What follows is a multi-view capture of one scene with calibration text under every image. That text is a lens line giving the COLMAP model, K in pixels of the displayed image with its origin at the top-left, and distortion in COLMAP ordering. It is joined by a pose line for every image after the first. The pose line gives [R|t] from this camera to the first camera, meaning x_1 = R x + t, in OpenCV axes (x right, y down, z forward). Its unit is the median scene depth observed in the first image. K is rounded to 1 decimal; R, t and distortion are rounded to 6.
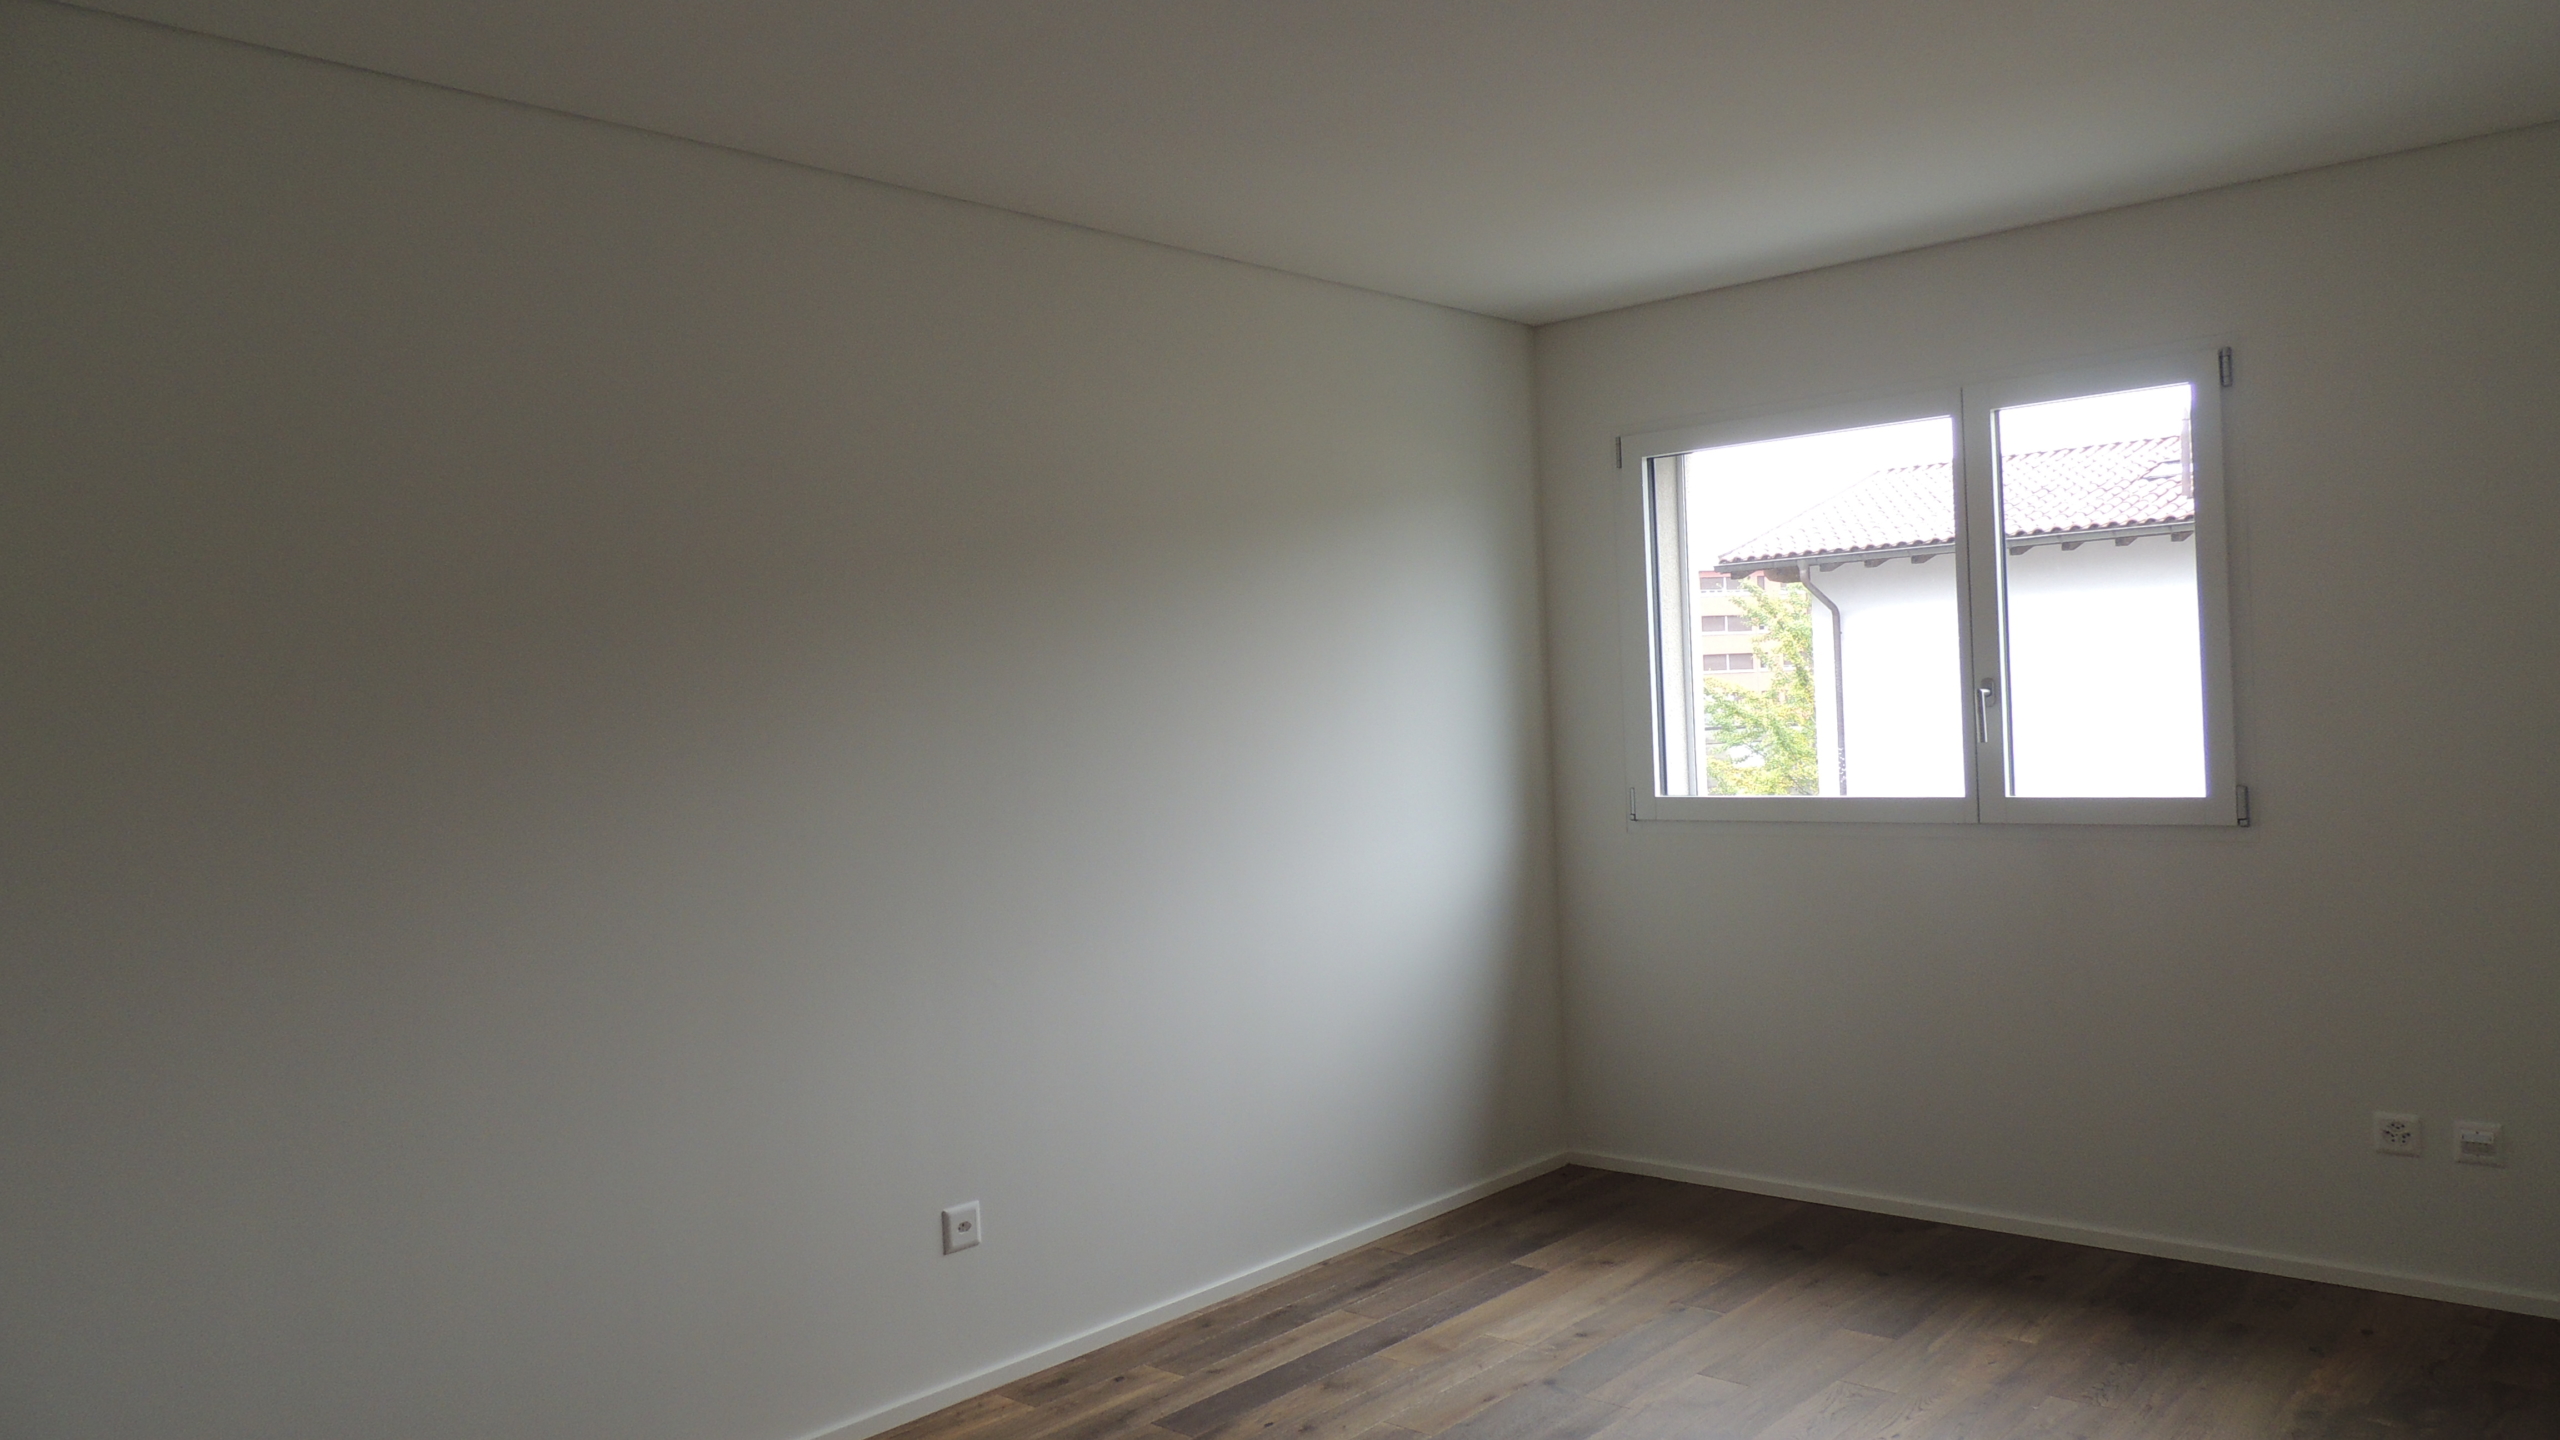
lens RADIAL K [[1813.1, 0, 1255.3], [0, 1813.1, 705.8], [0, 0, 1]] dist [-0.021148, 0.002842]
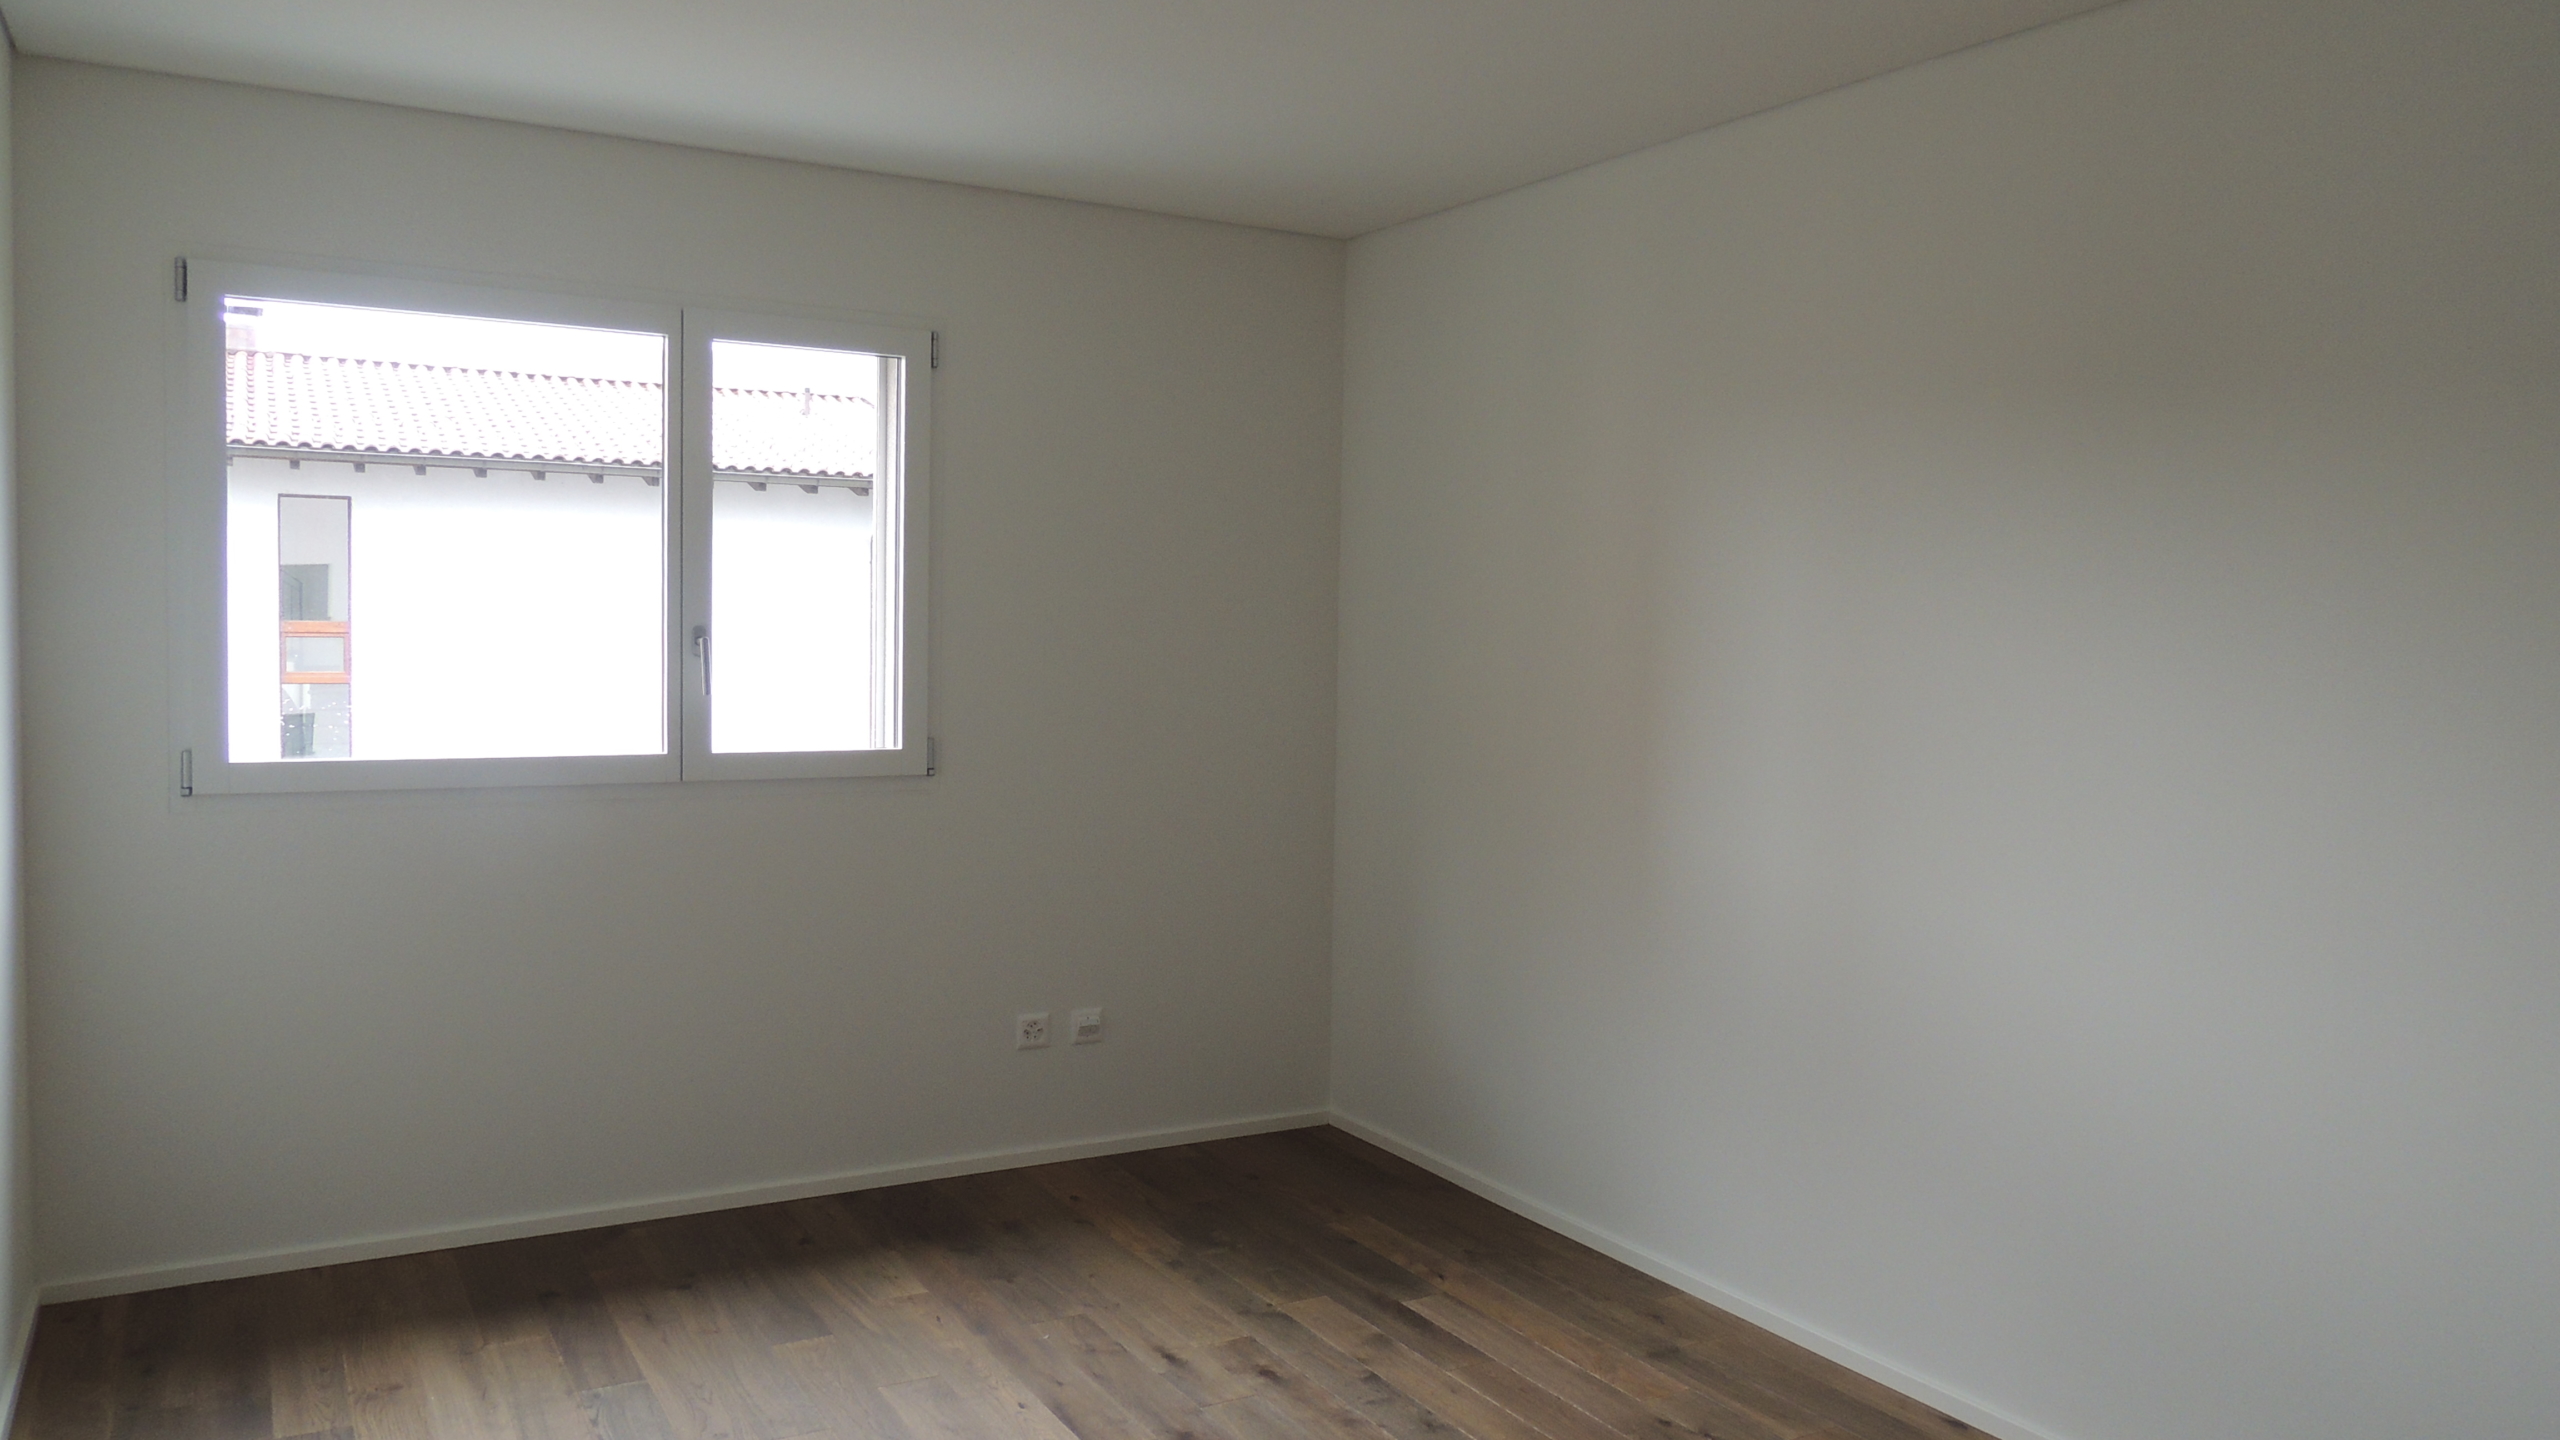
lens RADIAL K [[1813.1, 0, 1264.1], [0, 1813.1, 724.0], [0, 0, 1]] dist [-0.021148, 0.002842]
pose [[0.301354, -0.000120, 0.953512, -0.419707], [-0.027246, 0.999591, 0.008737, 0.020090], [-0.953123, -0.028612, 0.301227, 0.463641]]
